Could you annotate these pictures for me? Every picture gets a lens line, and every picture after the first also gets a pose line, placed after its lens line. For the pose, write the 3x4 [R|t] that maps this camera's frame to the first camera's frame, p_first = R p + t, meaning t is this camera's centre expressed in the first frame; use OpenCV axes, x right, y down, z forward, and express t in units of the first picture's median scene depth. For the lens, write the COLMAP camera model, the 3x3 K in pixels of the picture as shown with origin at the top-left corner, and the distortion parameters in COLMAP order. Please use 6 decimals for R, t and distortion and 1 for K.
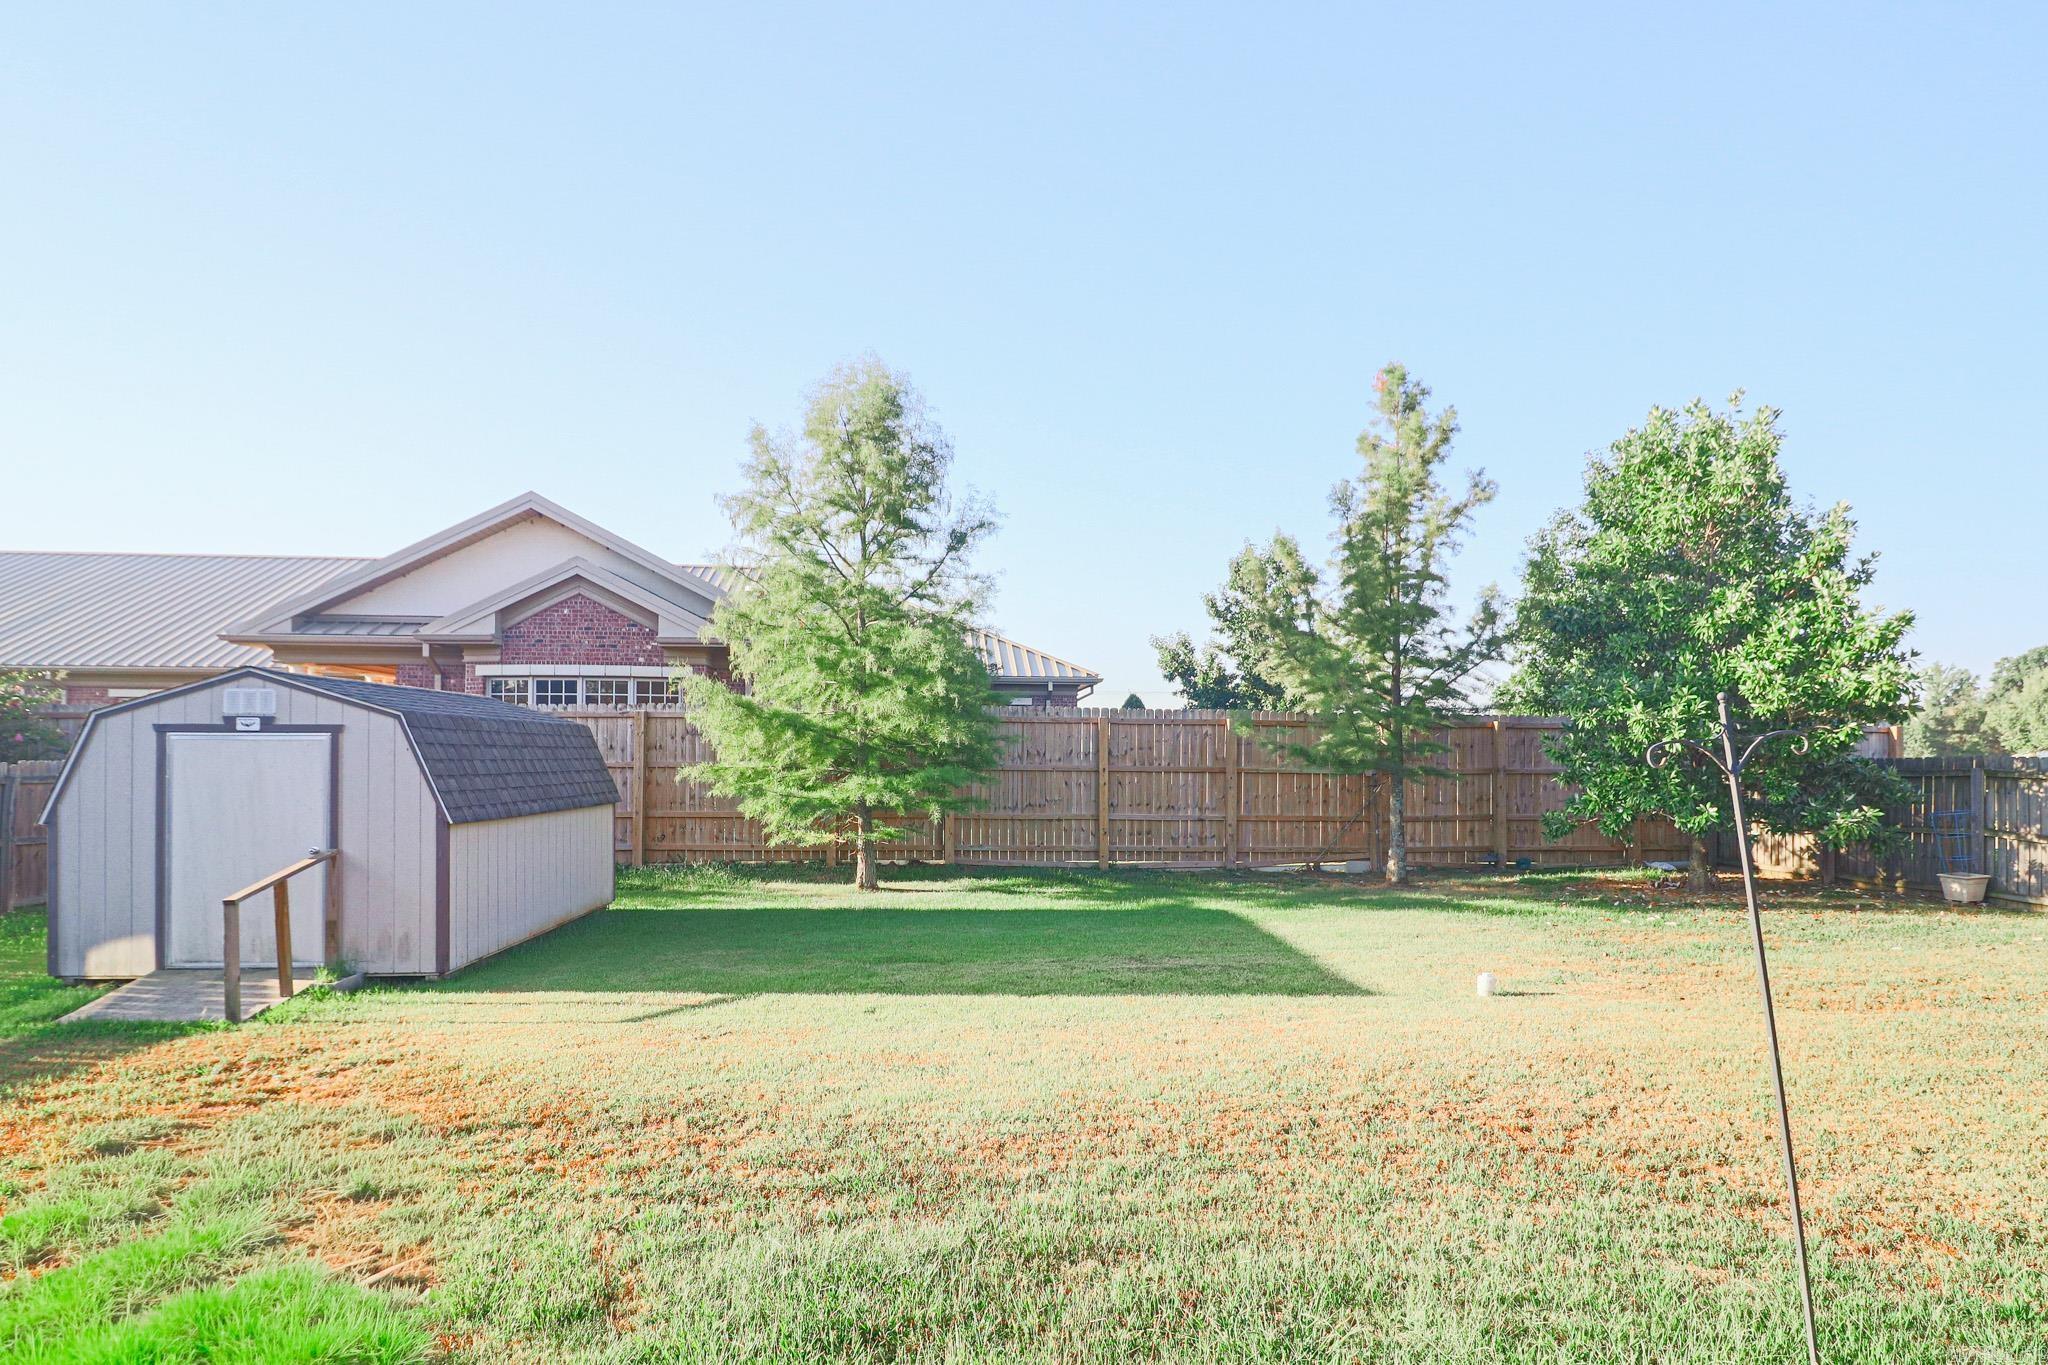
lens RADIAL K [[1125.2, 0, 1026.0], [0, 1125.2, 732.3], [0, 0, 1]] dist [0.002306, -0.018207]
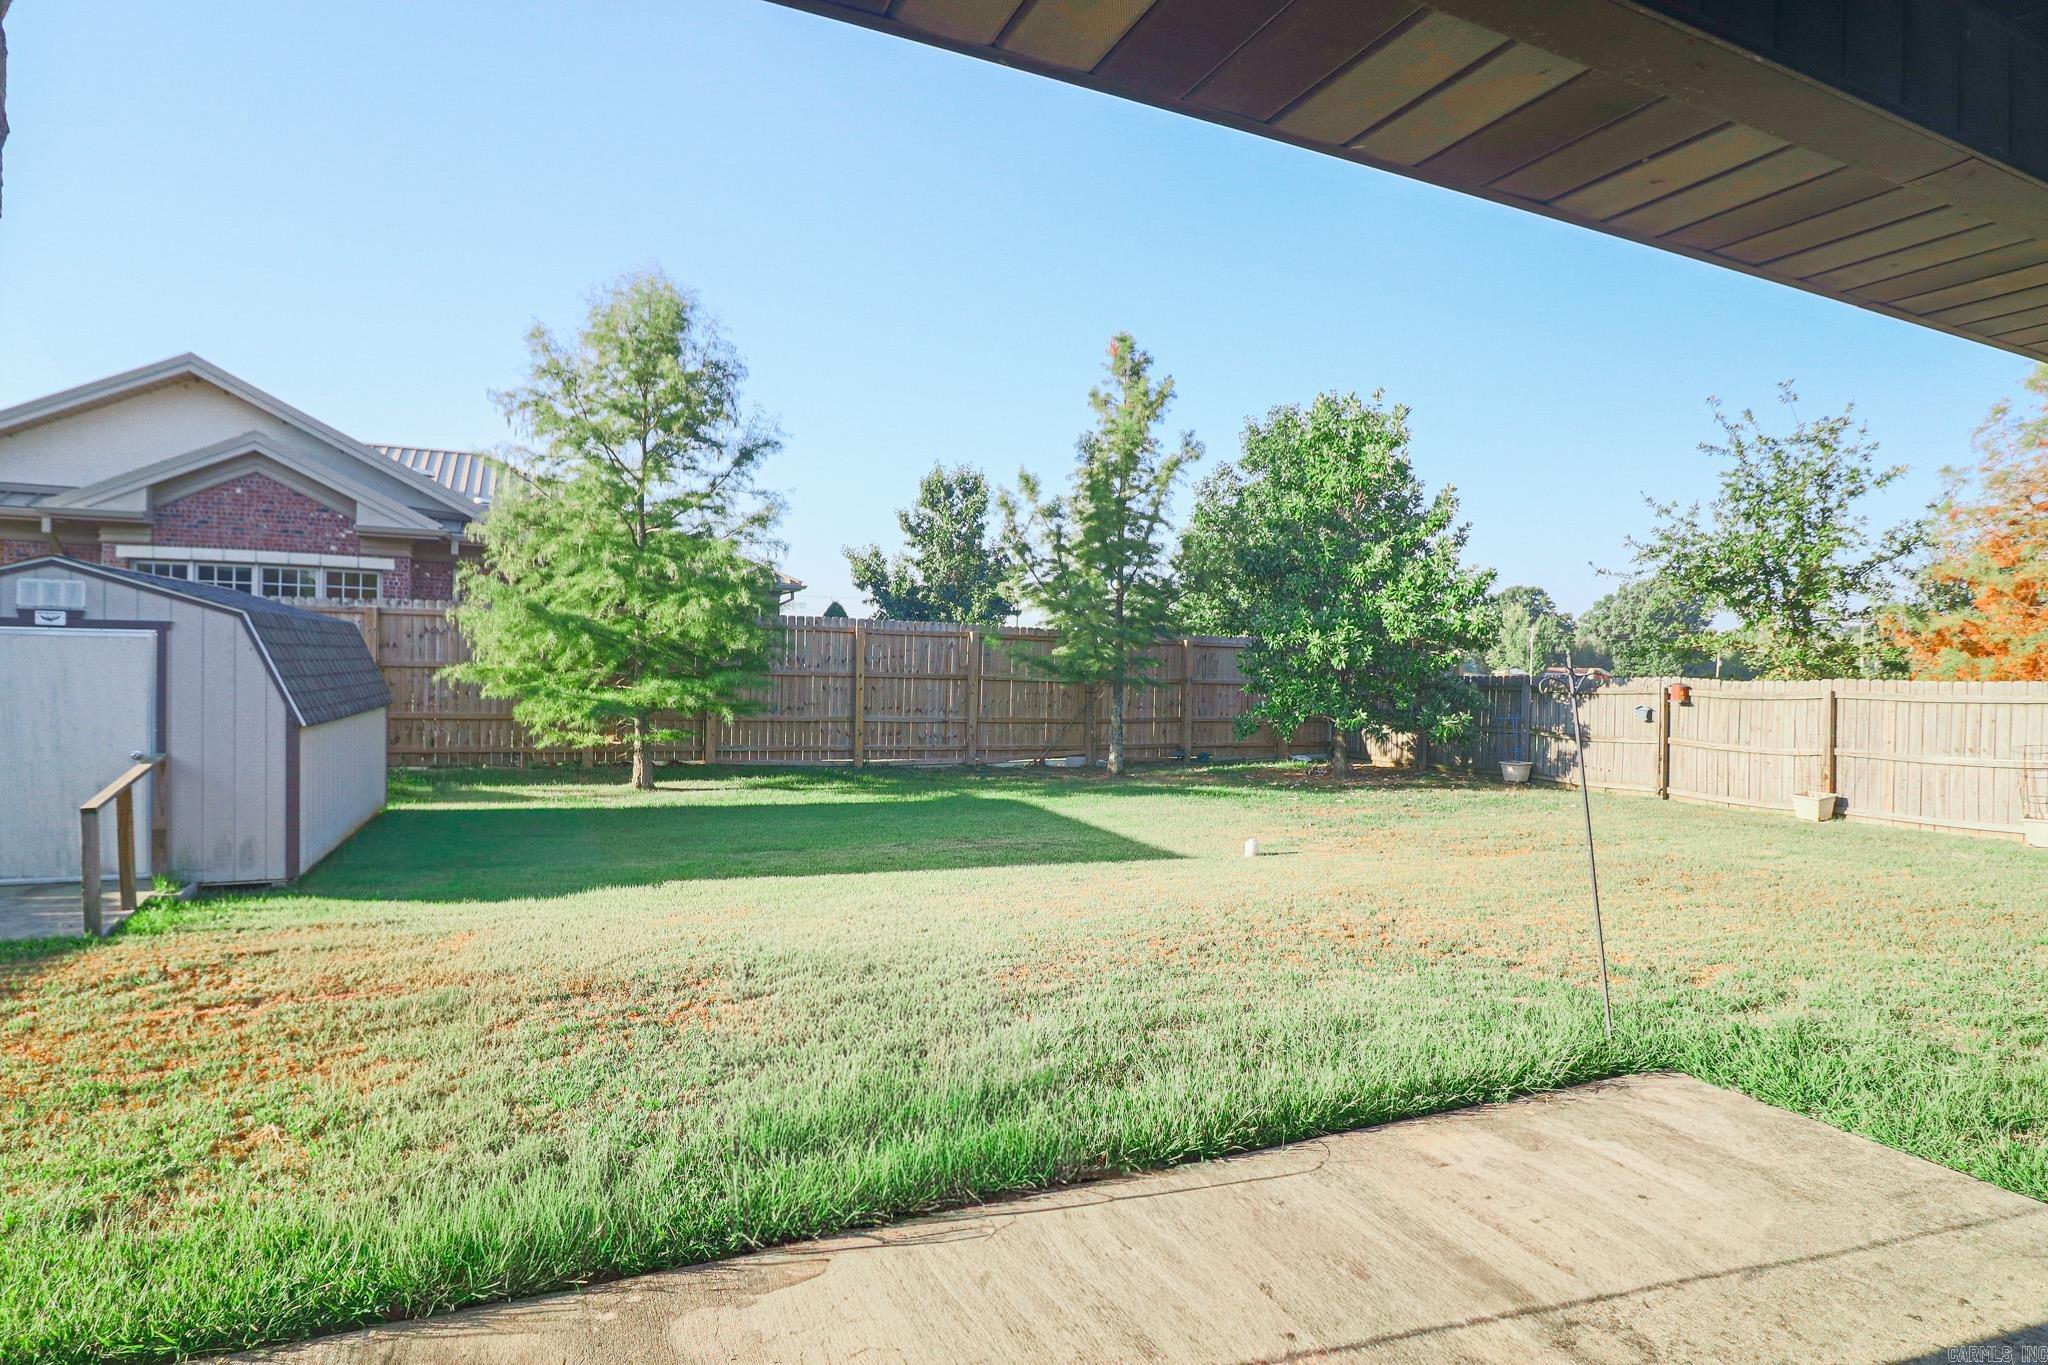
lens RADIAL K [[1079.9, 0, 1058.0], [0, 1079.9, 668.0], [0, 0, 1]] dist [0.002170, -0.014024]
pose [[0.942582, 0.016073, 0.333587, -0.114563], [-0.025567, 0.999383, 0.024089, -0.004666], [-0.332994, -0.031234, 0.942411, -0.052288]]
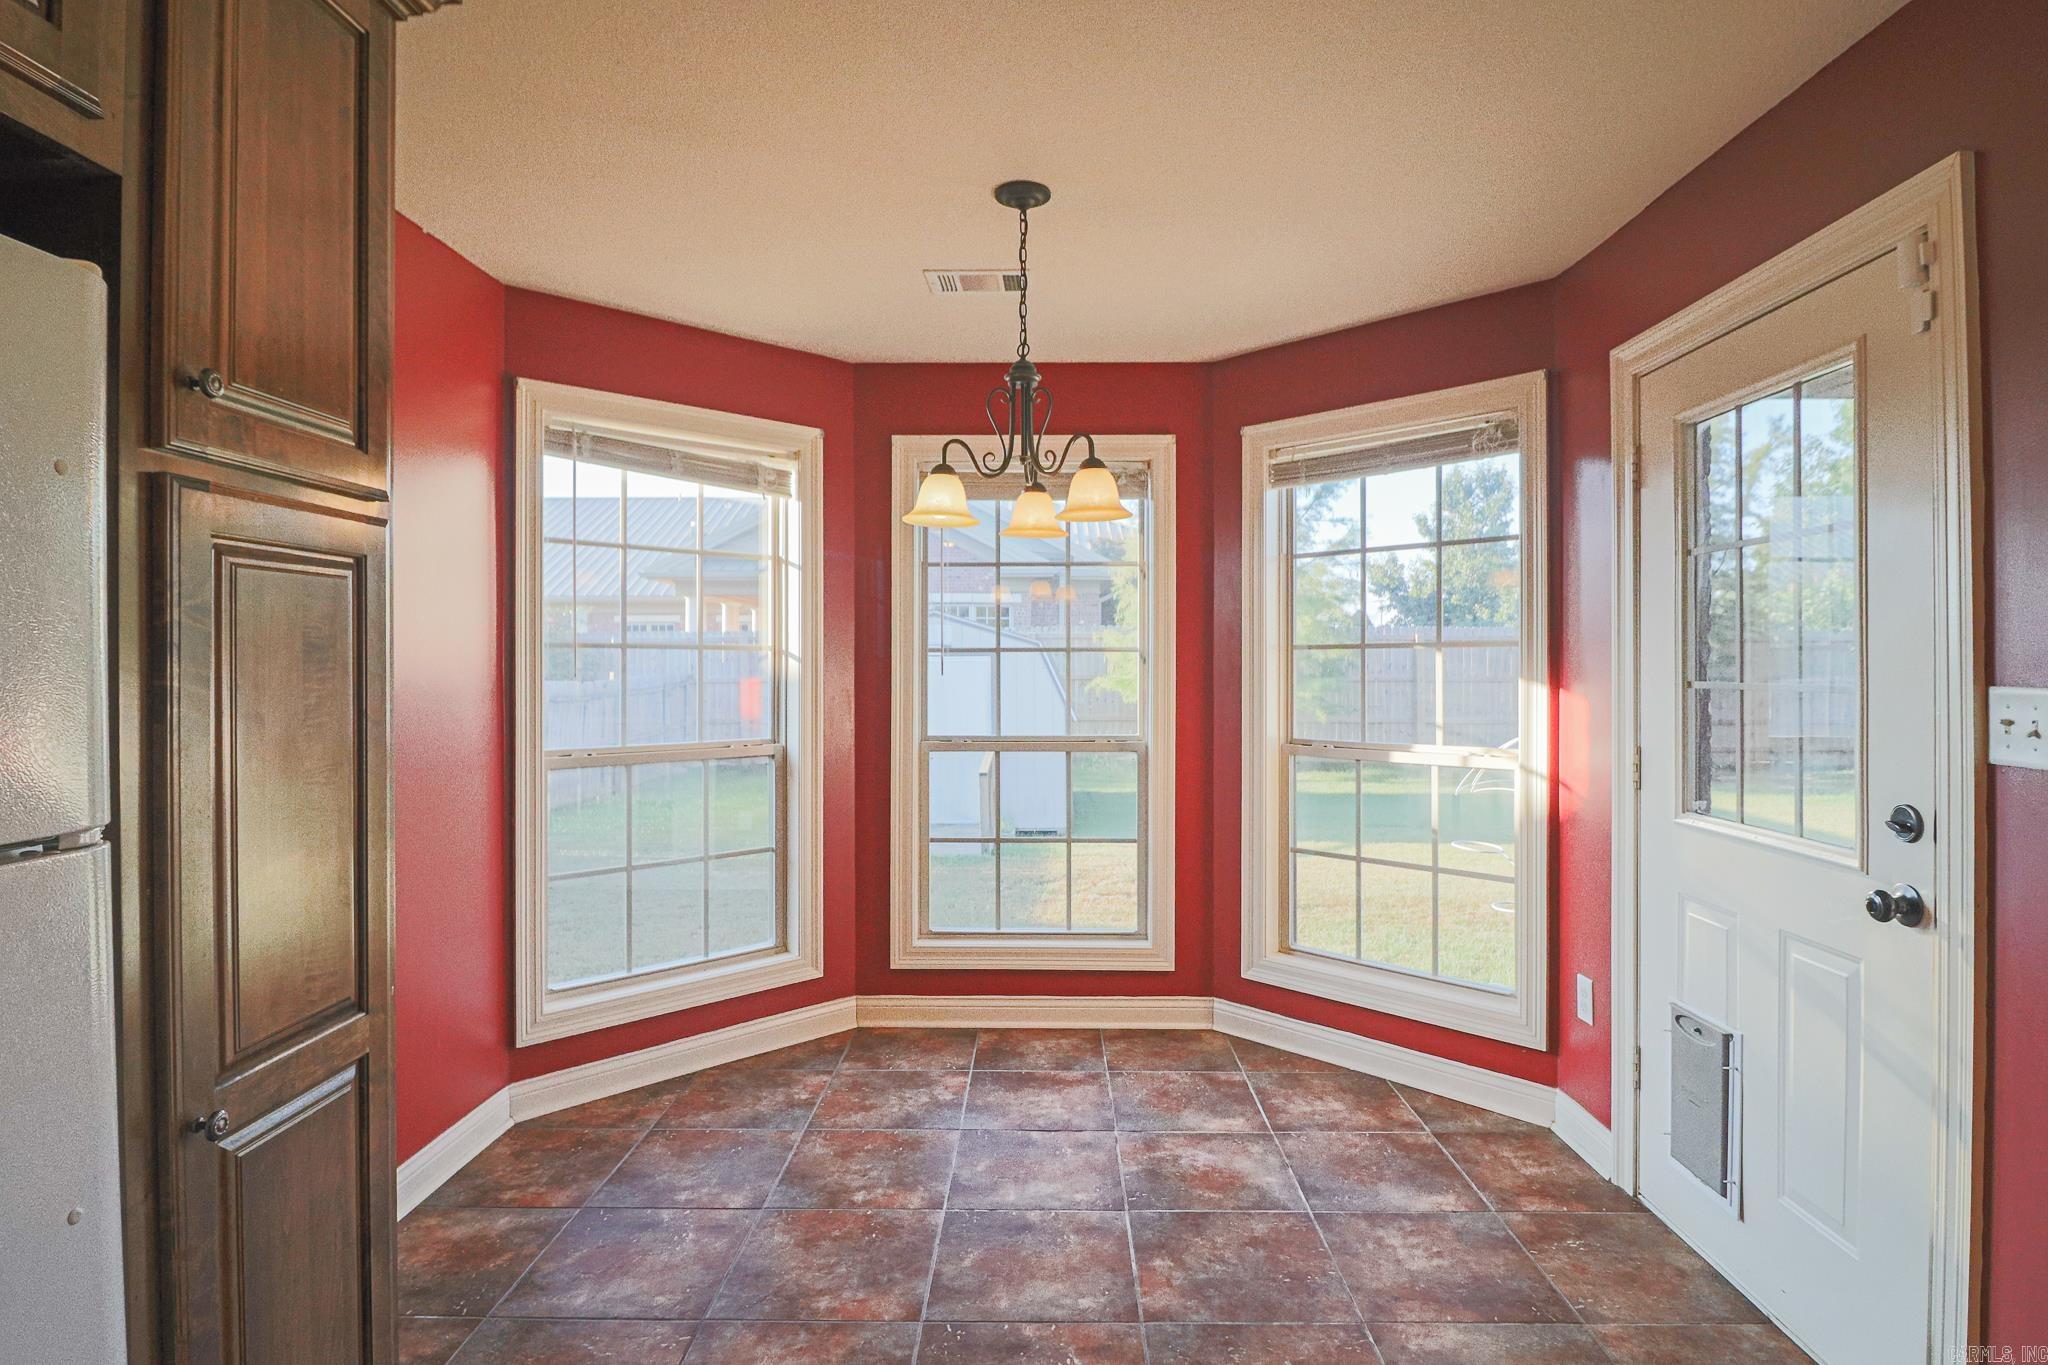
lens RADIAL K [[1079.9, 0, 1058.0], [0, 1079.9, 668.0], [0, 0, 1]] dist [0.002170, -0.014024]
pose [[0.994201, -0.006160, -0.107365, -0.214002], [0.008557, 0.999724, 0.021880, -0.007929], [0.107201, -0.022672, 0.993979, -0.174731]]
